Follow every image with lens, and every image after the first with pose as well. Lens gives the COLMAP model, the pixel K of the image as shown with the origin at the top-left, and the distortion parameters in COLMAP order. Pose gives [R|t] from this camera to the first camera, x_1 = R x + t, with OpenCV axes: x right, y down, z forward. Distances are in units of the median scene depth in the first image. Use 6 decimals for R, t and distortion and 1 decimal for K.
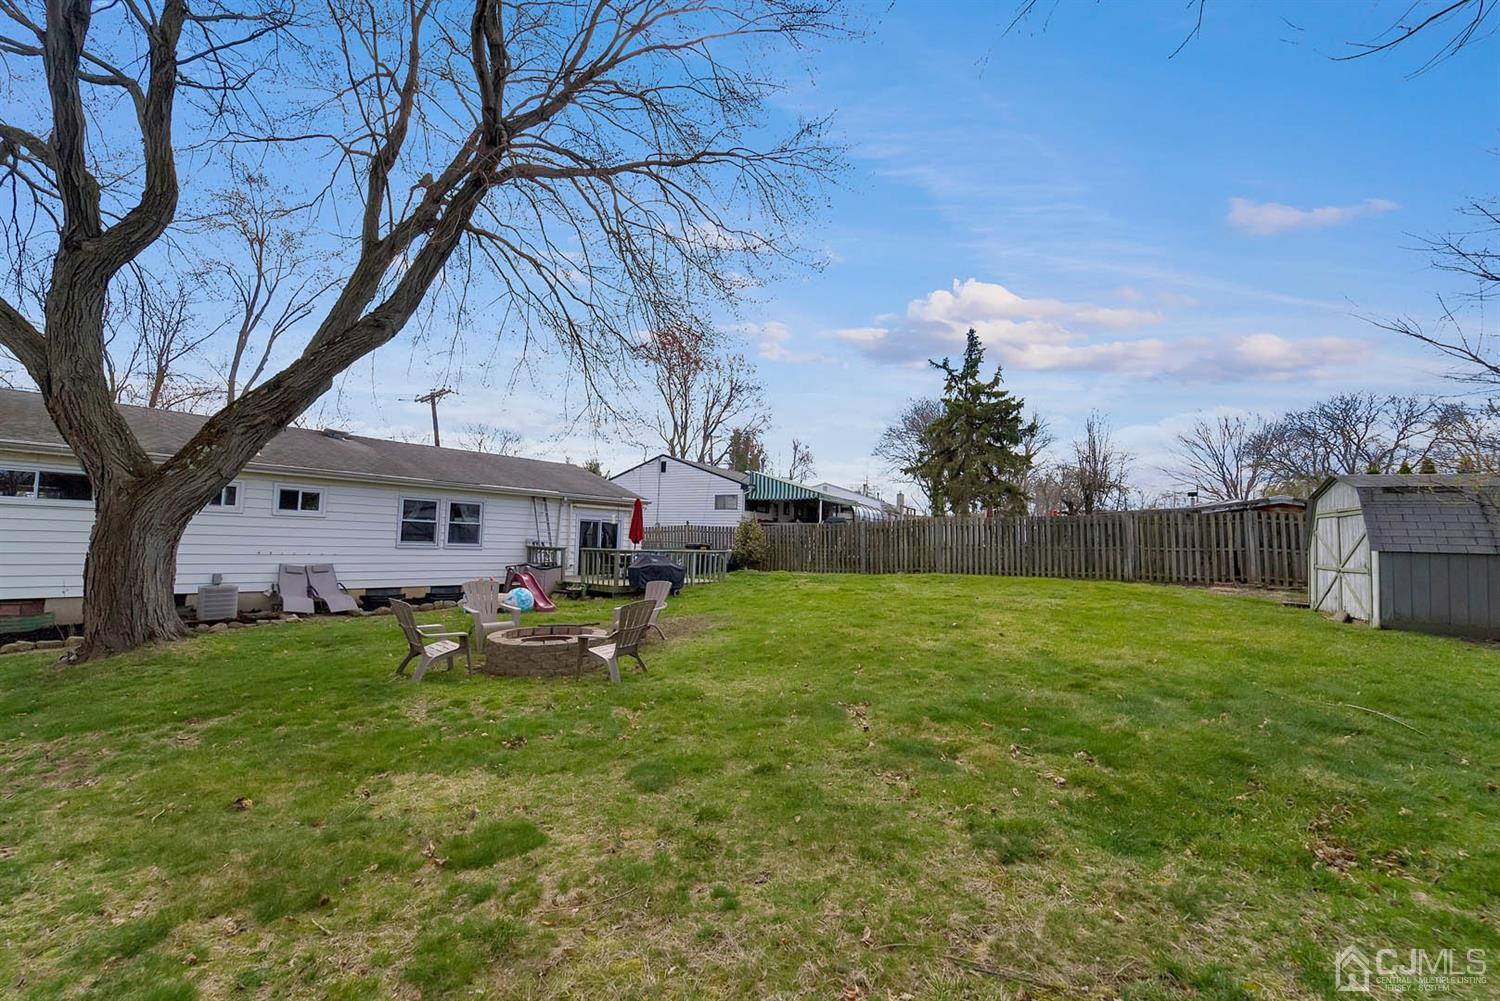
lens RADIAL K [[622.6, 0, 750.0], [0, 622.6, 500.5], [0, 0, 1]] dist [-0.009757, 0.000014]
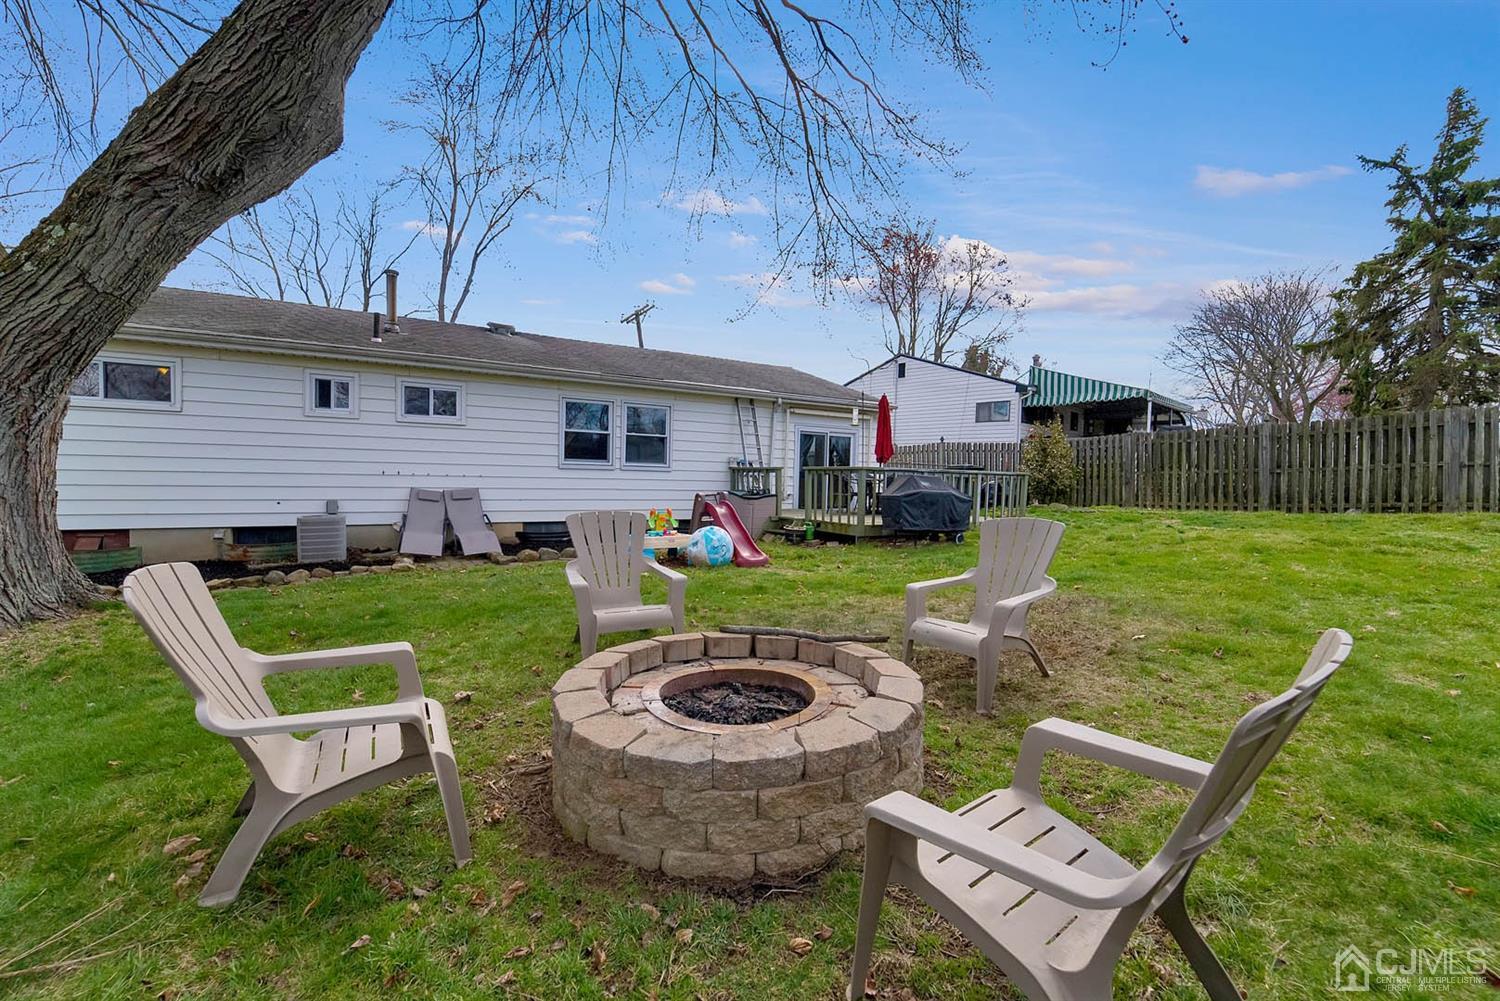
lens RADIAL K [[605.3, 0, 750.0], [0, 605.3, 500.5], [0, 0, 1]] dist [-0.000164, 0.000021]
pose [[0.943665, 0.006342, -0.330840, -0.105753], [0.026383, 0.995191, 0.094331, 0.046415], [0.329847, -0.097746, 0.938960, 0.350167]]
